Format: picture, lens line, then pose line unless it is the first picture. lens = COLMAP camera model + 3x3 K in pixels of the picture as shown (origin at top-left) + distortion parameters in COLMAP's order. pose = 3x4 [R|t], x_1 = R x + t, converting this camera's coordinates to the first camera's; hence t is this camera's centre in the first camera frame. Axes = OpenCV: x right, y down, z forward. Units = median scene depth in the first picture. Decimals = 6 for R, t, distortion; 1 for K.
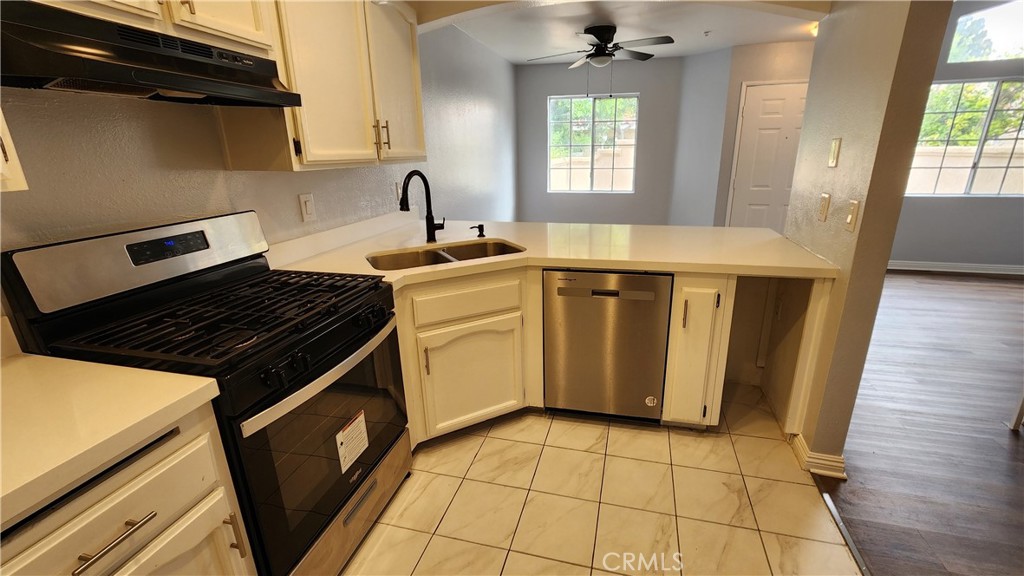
lens RADIAL K [[434.8, 0, 541.7], [0, 434.8, 280.9], [0, 0, 1]] dist [0.000619, 0.000147]
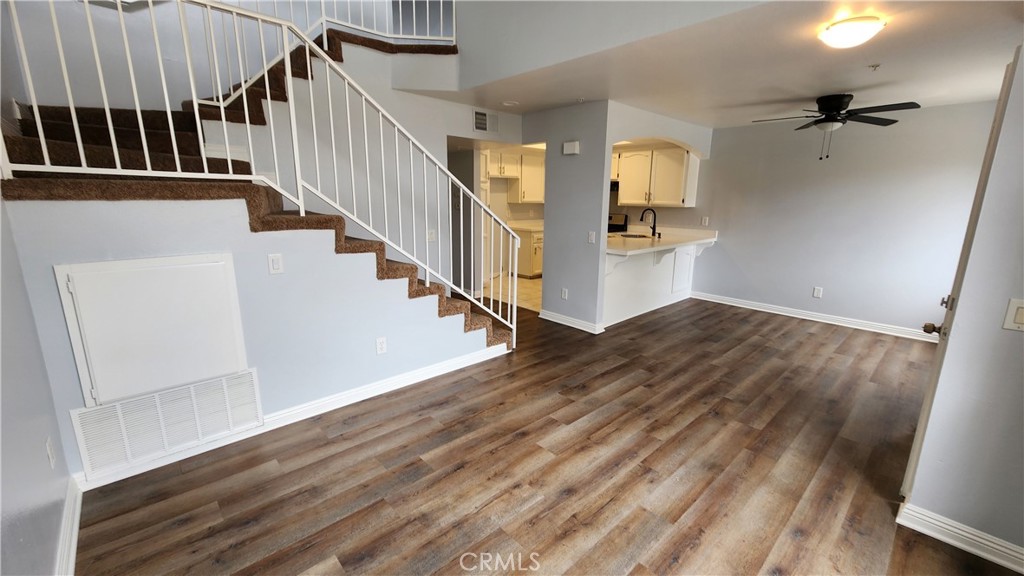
lens RADIAL K [[418.3, 0, 515.4], [0, 418.3, 290.2], [0, 0, 1]] dist [-0.001151, 0.000213]
pose [[-0.563653, 0.183495, -0.805372, 2.808619], [-0.249781, 0.891502, 0.377932, -0.656894], [0.787340, 0.414189, -0.456664, 1.968924]]
